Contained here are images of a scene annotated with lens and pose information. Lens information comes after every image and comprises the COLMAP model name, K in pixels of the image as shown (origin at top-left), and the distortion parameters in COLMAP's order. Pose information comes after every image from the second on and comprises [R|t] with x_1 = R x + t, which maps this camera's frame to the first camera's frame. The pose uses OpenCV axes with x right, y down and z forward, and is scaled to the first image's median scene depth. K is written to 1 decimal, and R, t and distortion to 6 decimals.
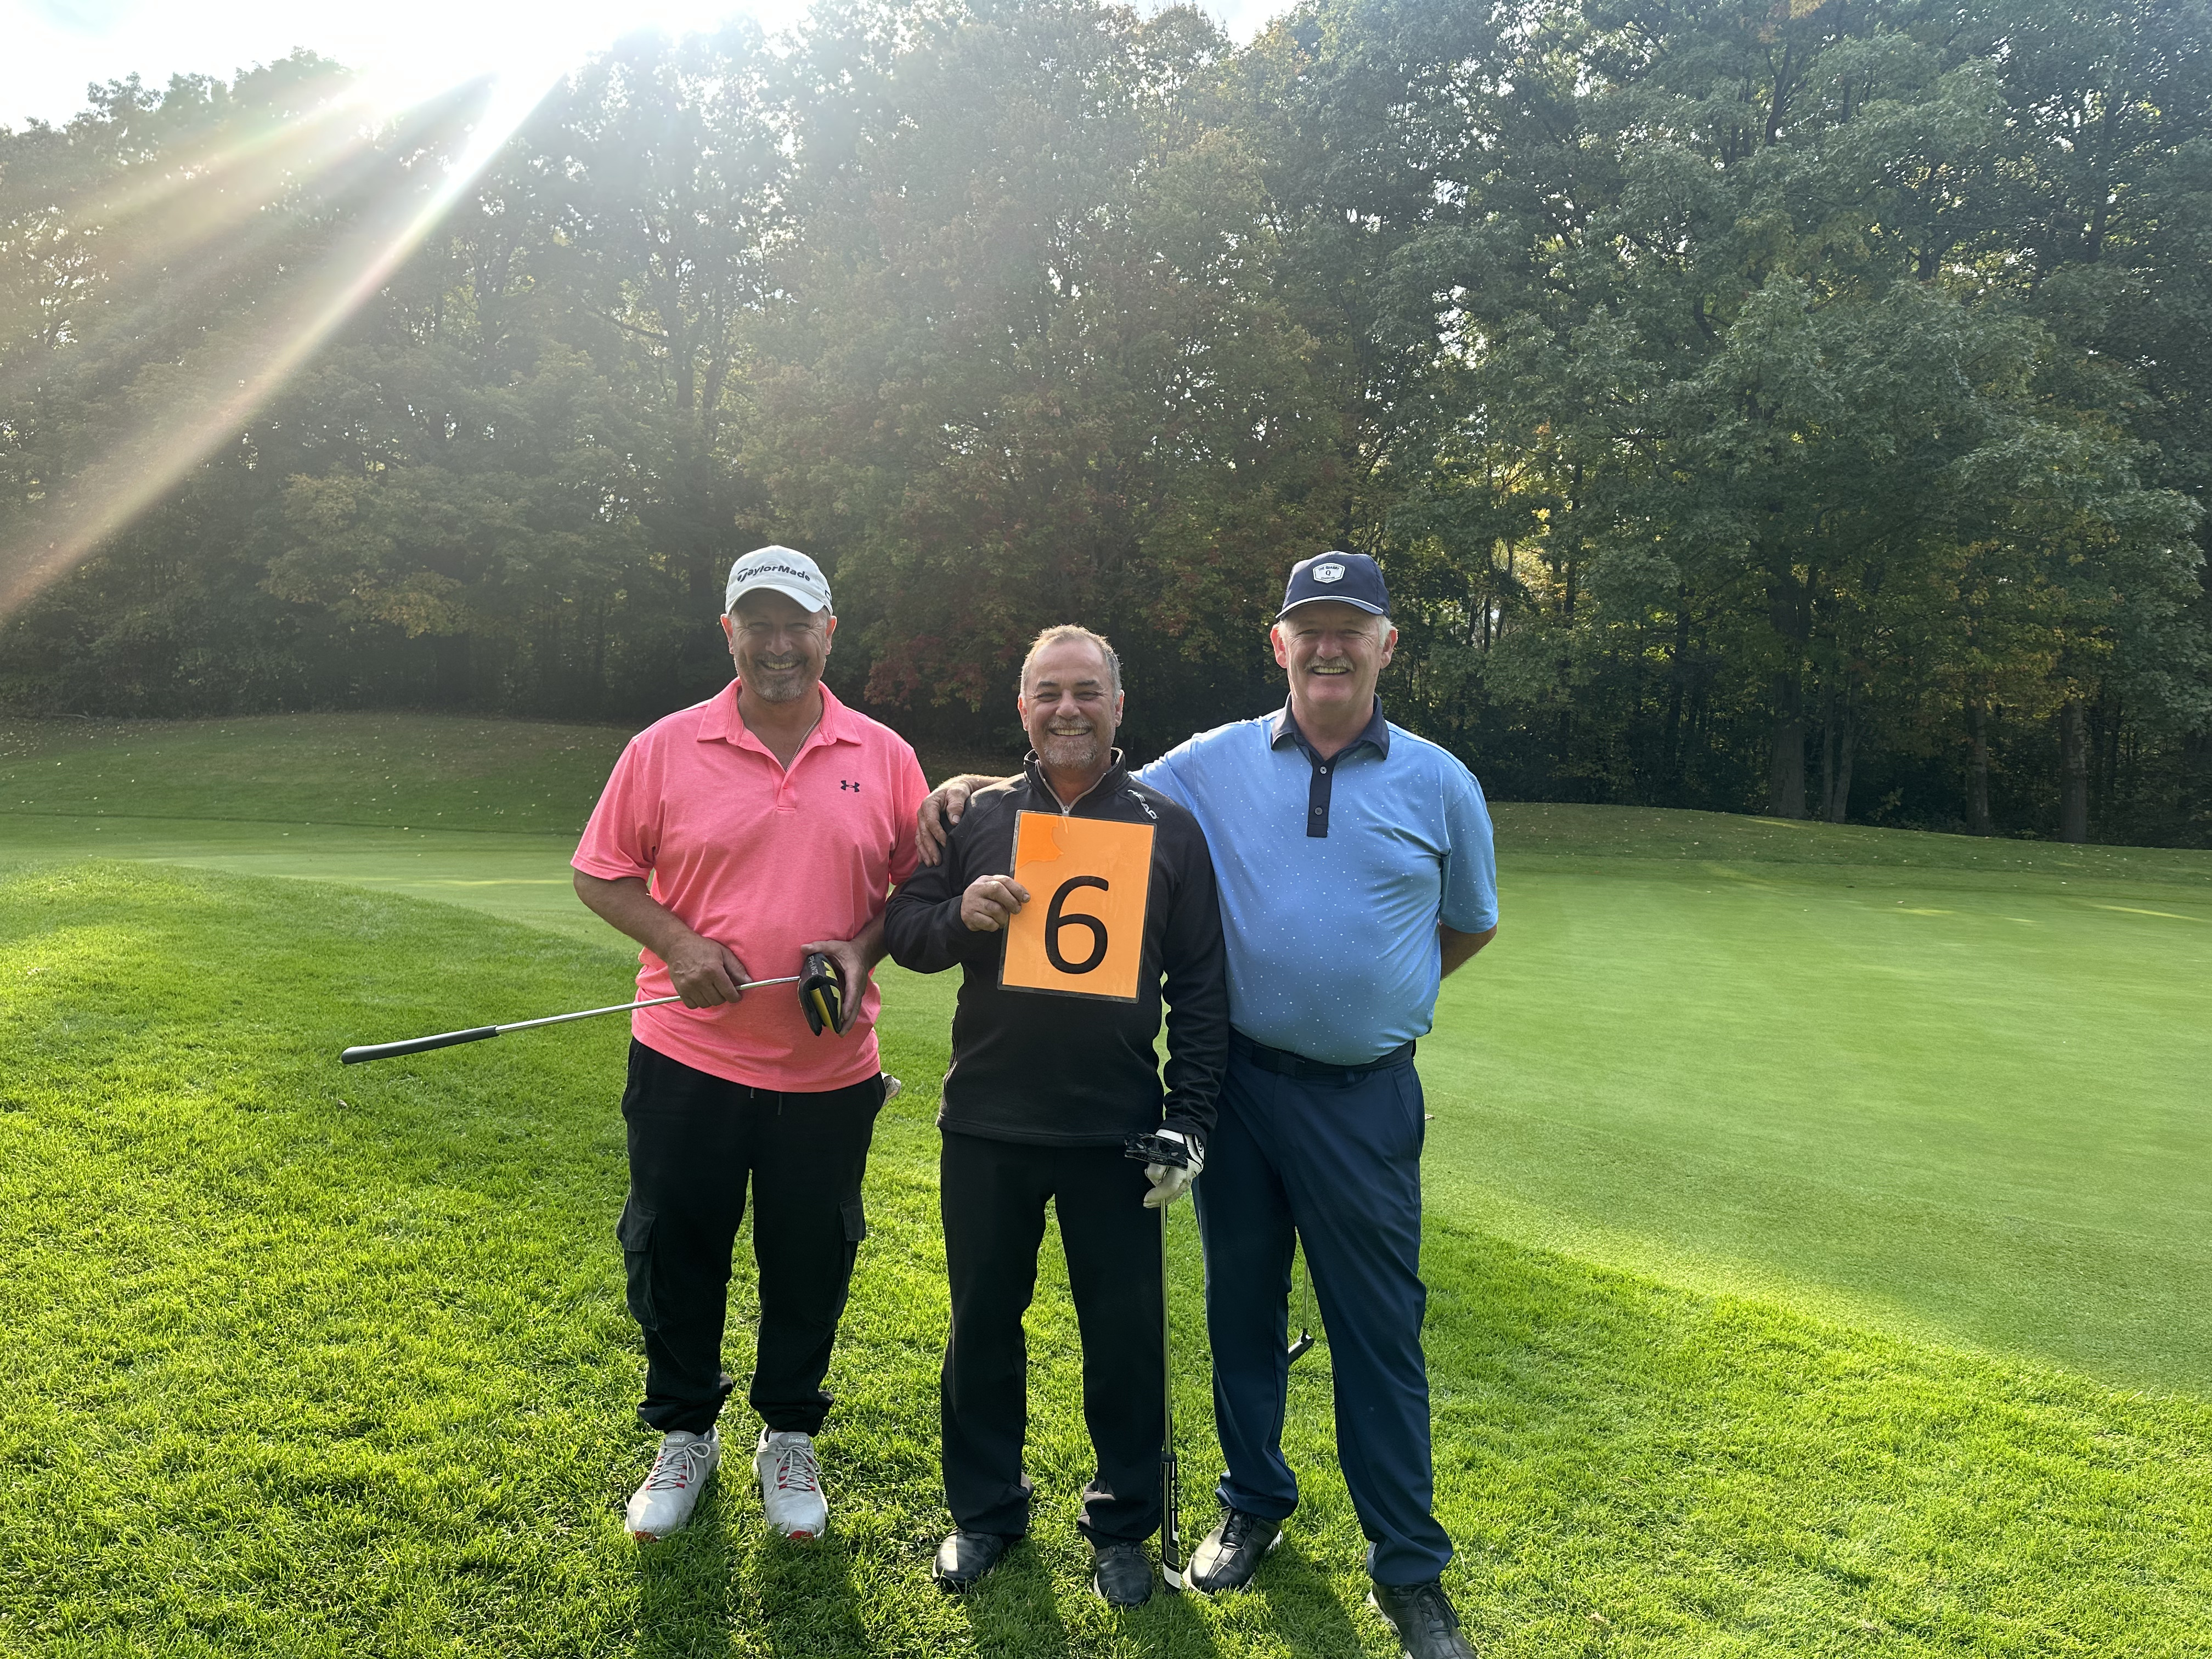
lens RADIAL K [[1521.9, 0, 1113.0], [0, 1521.9, 842.2], [0, 0, 1]] dist [0.016324, -0.020443]
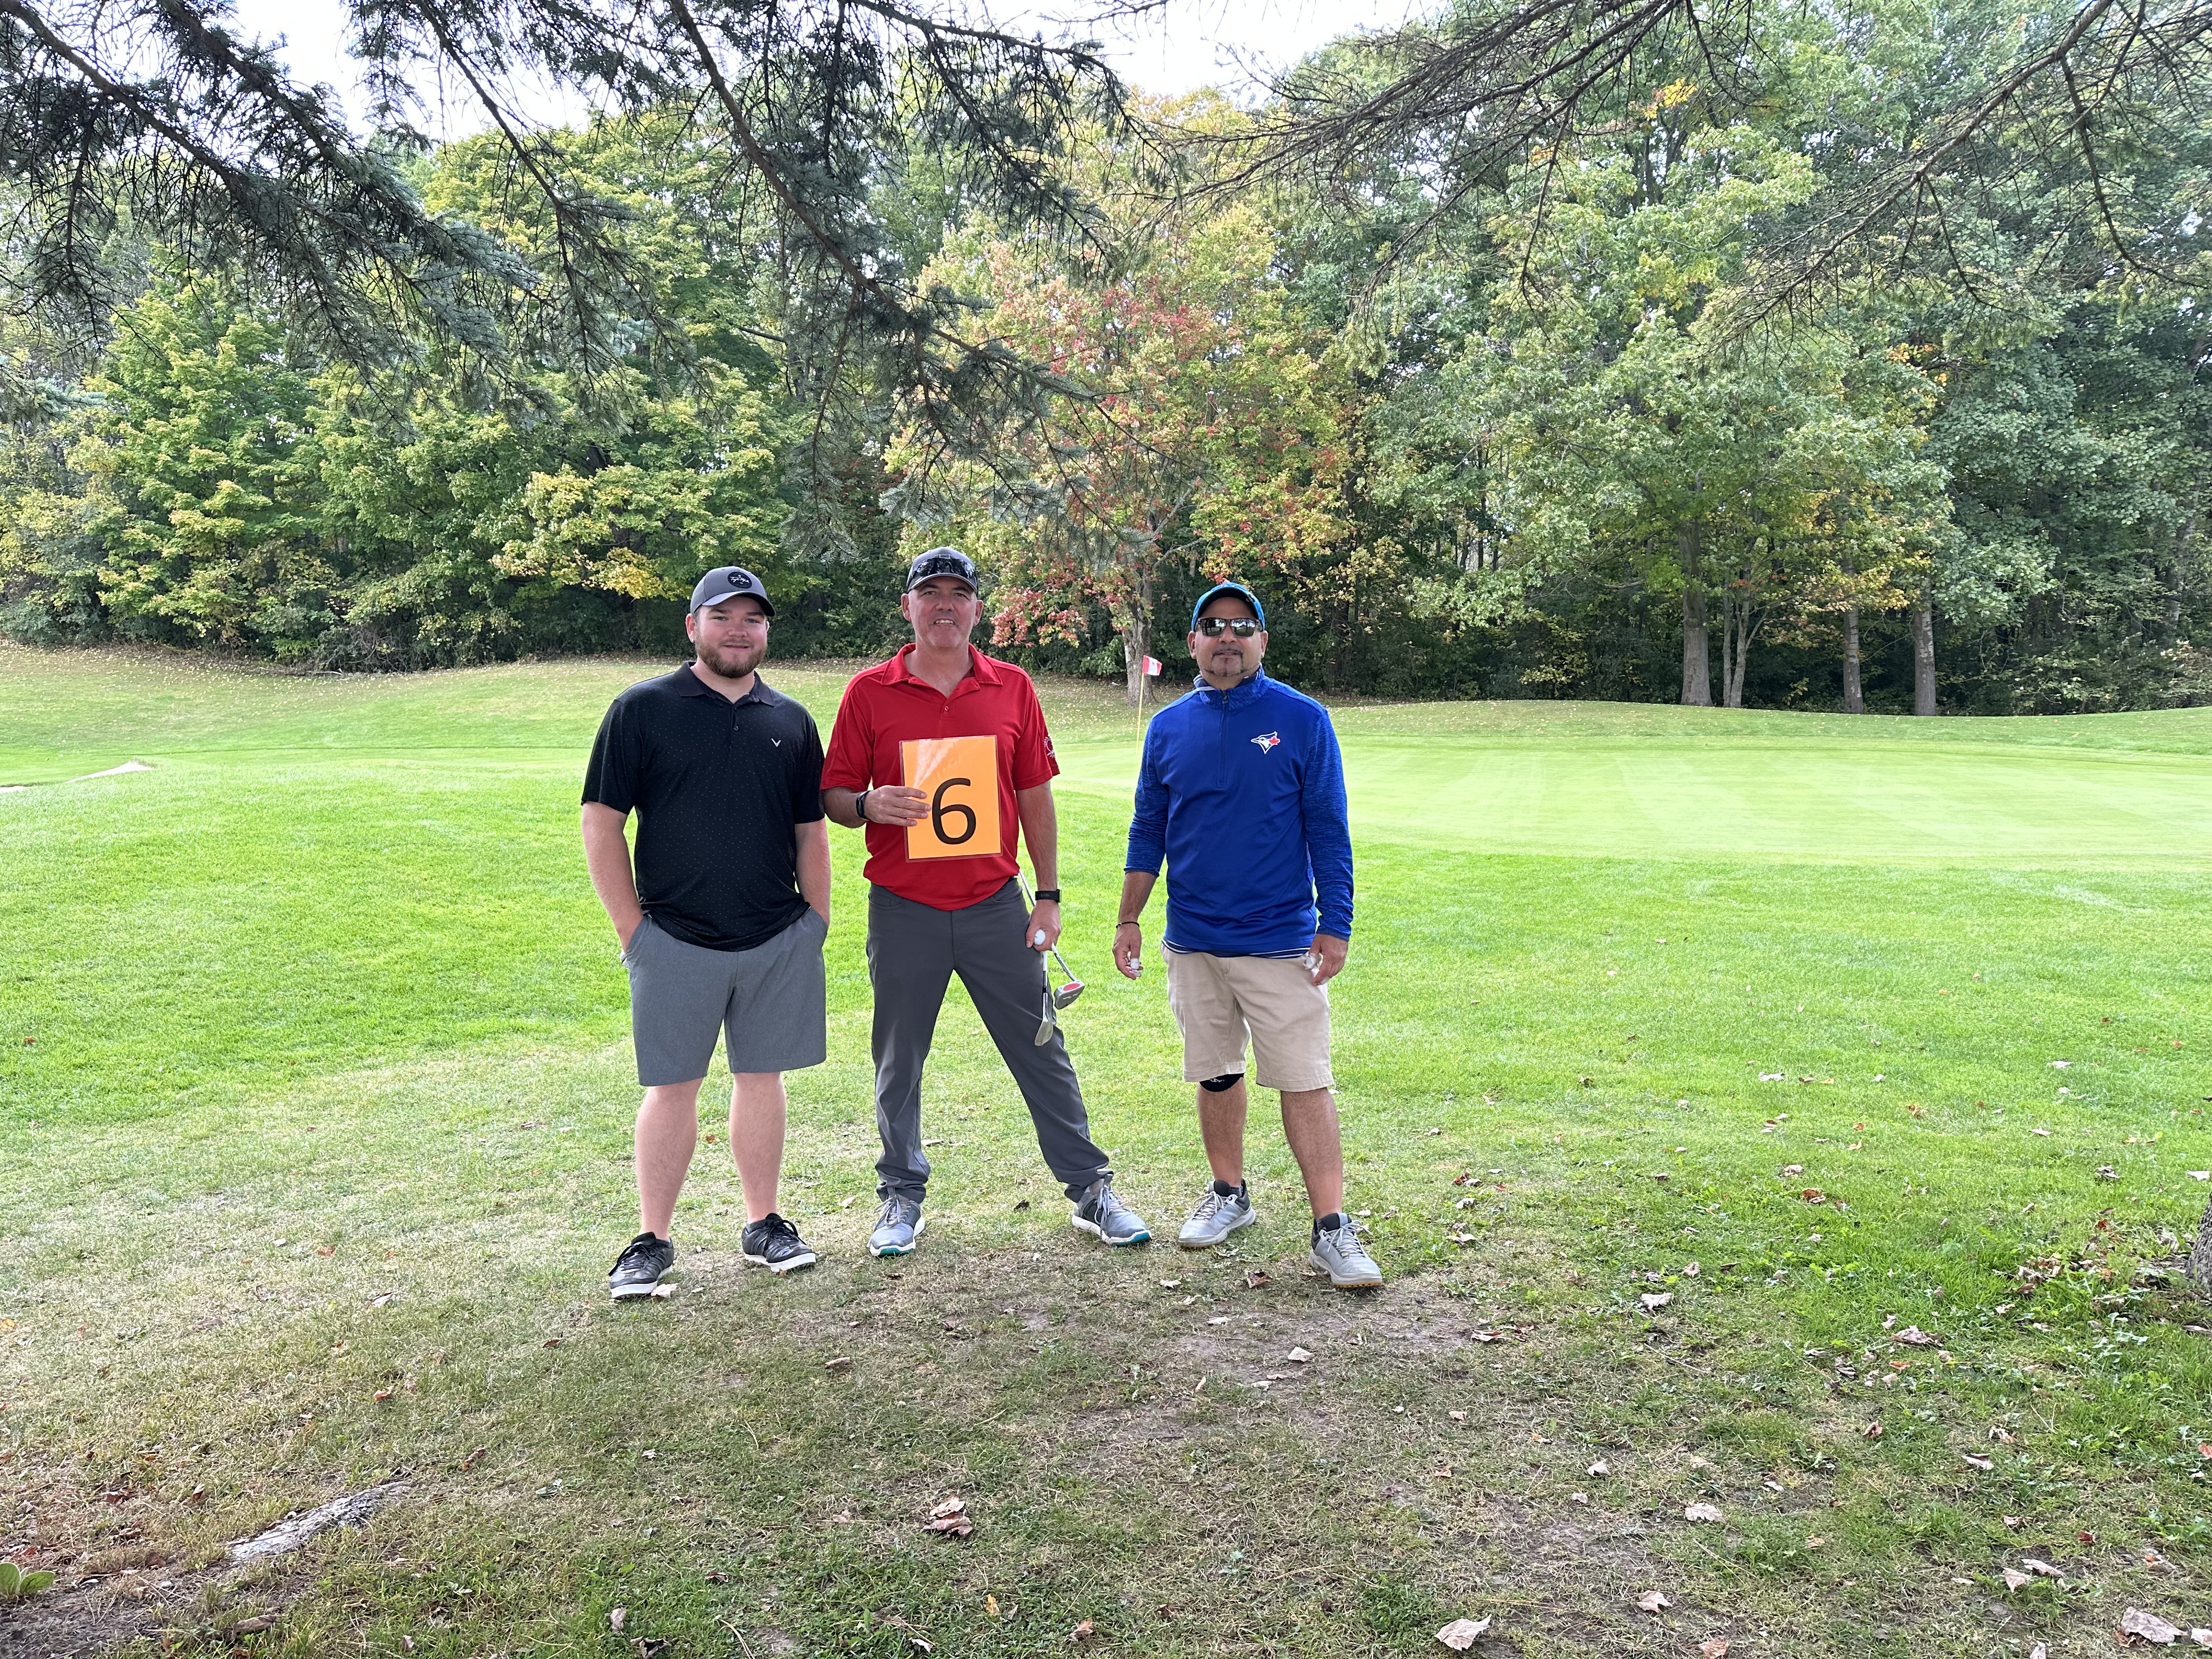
lens RADIAL K [[1521.9, 0, 1093.7], [0, 1521.9, 820.2], [0, 0, 1]] dist [0.016324, -0.020443]
pose [[0.998620, -0.033997, -0.040035, -0.022098], [0.035690, 0.998465, 0.042361, 0.009849], [0.038534, -0.043732, 0.998300, -0.340317]]
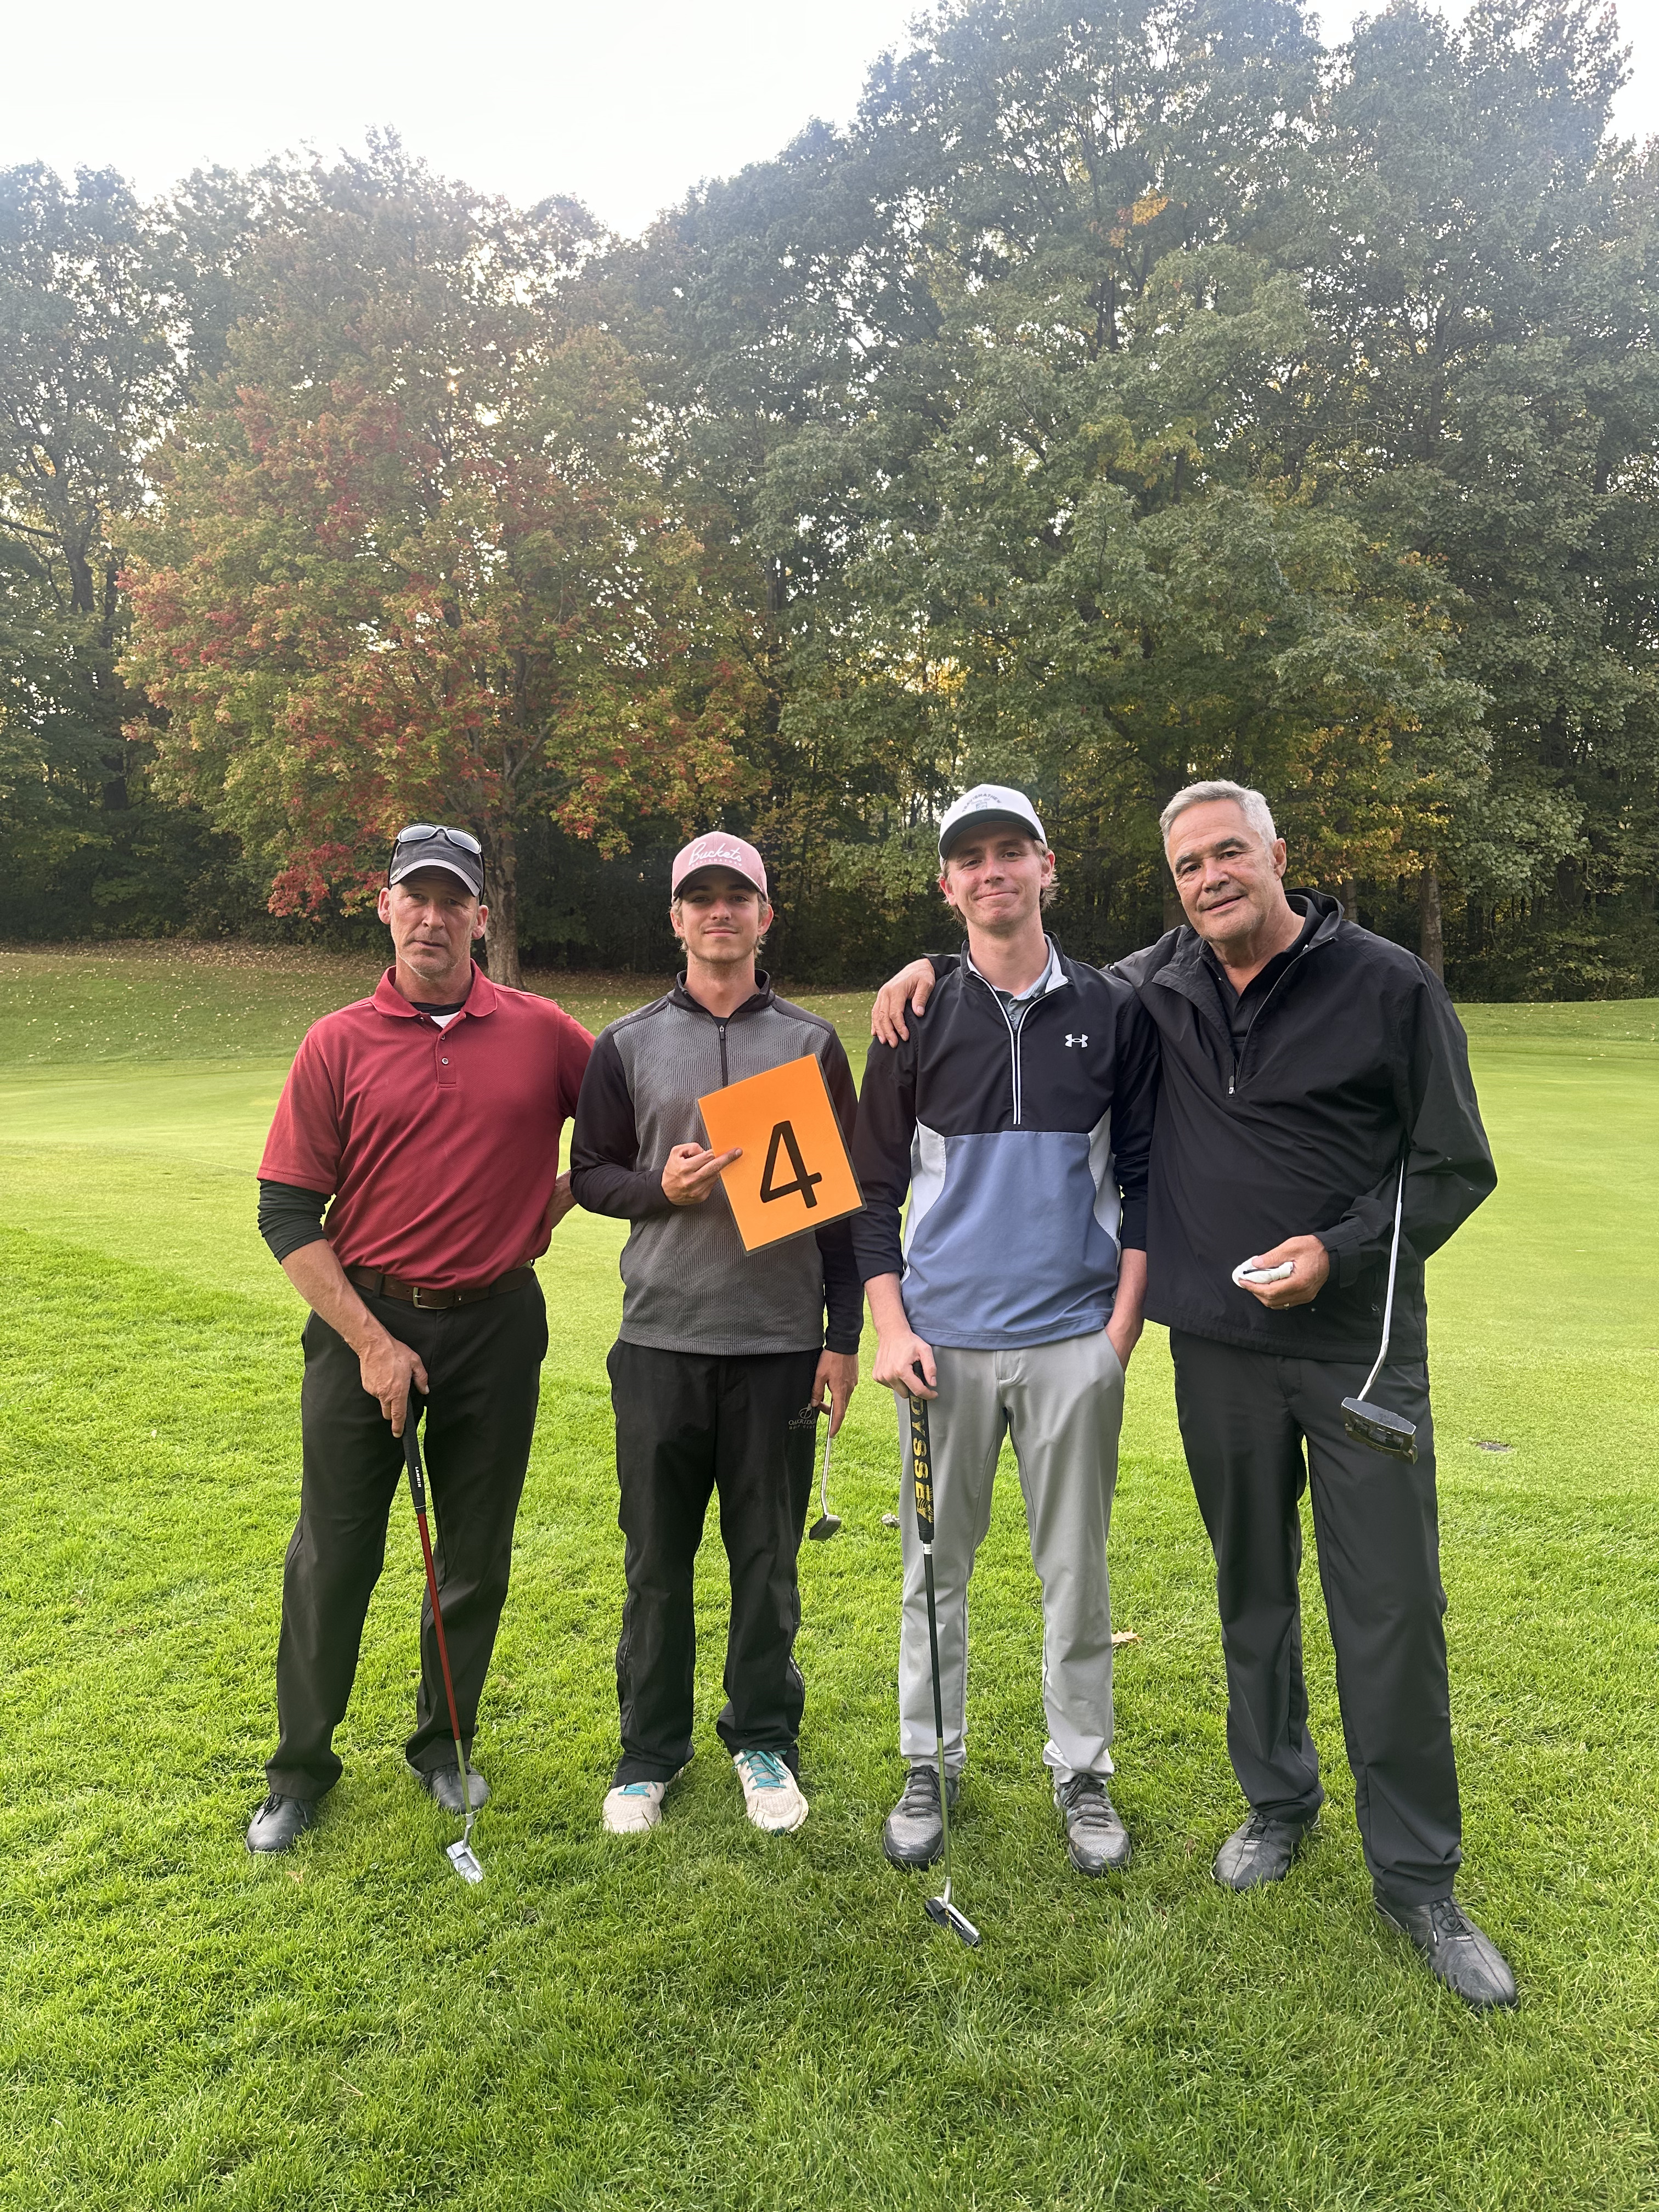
lens RADIAL K [[1521.9, 0, 842.2], [0, 1521.9, 1126.2], [0, 0, 1]] dist [0.016324, -0.020443]
pose [[0.989134, -0.056973, 0.135528, 0.061167], [0.049211, 0.996988, 0.059949, 0.002689], [-0.138535, -0.052628, 0.988958, -0.035290]]
